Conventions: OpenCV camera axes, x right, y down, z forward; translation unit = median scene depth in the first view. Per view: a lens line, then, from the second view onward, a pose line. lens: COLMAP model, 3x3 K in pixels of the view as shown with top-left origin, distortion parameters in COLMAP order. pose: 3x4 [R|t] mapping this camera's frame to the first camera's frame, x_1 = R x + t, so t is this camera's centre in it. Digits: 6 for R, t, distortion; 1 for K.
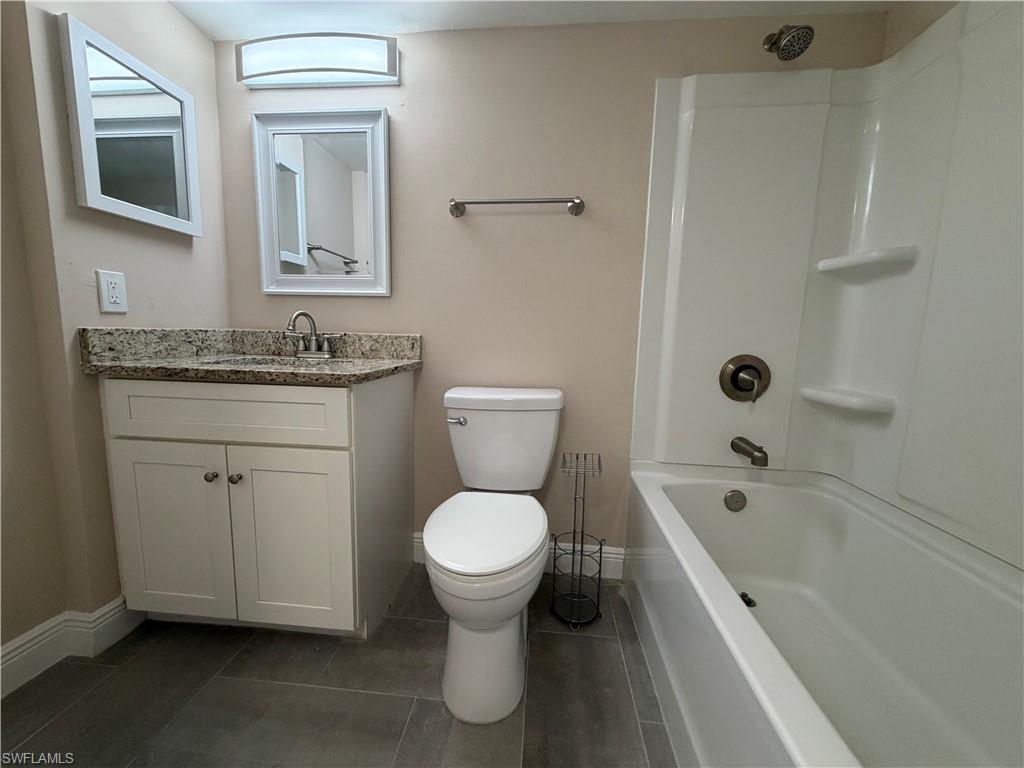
lens RADIAL K [[407.5, 0, 510.4], [0, 407.5, 385.5], [0, 0, 1]] dist [0.000675, 0.000087]
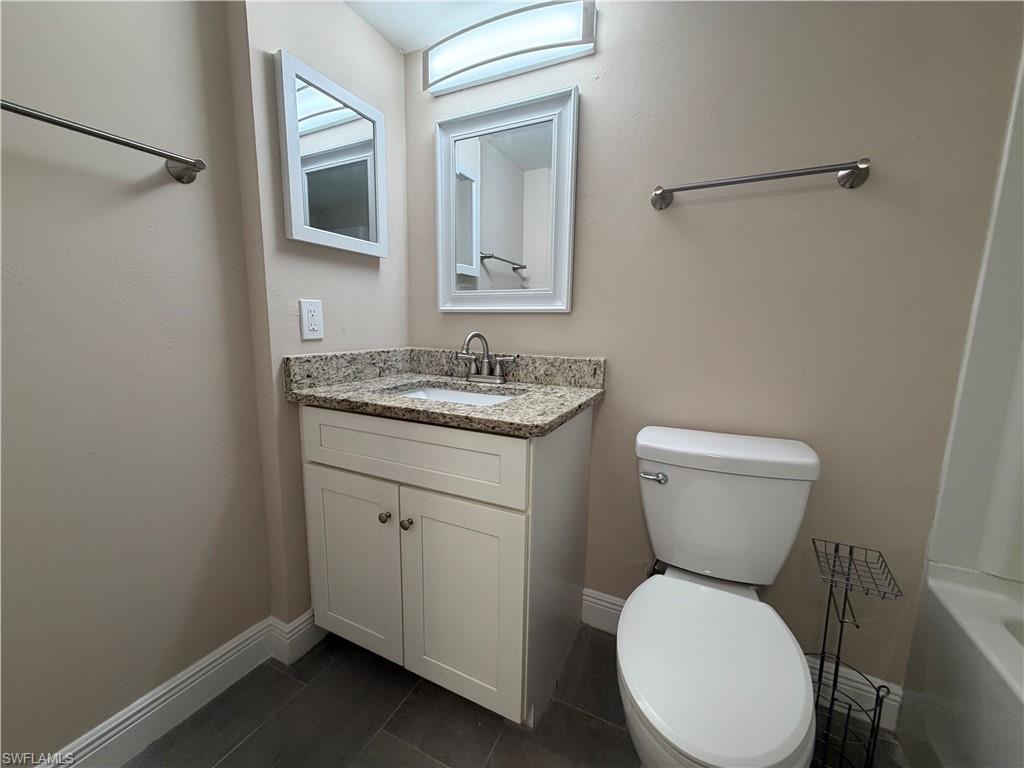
lens RADIAL K [[407.5, 0, 511.2], [0, 407.5, 383.6], [0, 0, 1]] dist [0.000675, 0.000087]
pose [[0.935328, 0.042696, -0.351196, -0.119075], [-0.038306, 0.999077, 0.019443, -0.093233], [0.351702, -0.004733, 0.936100, 0.185186]]
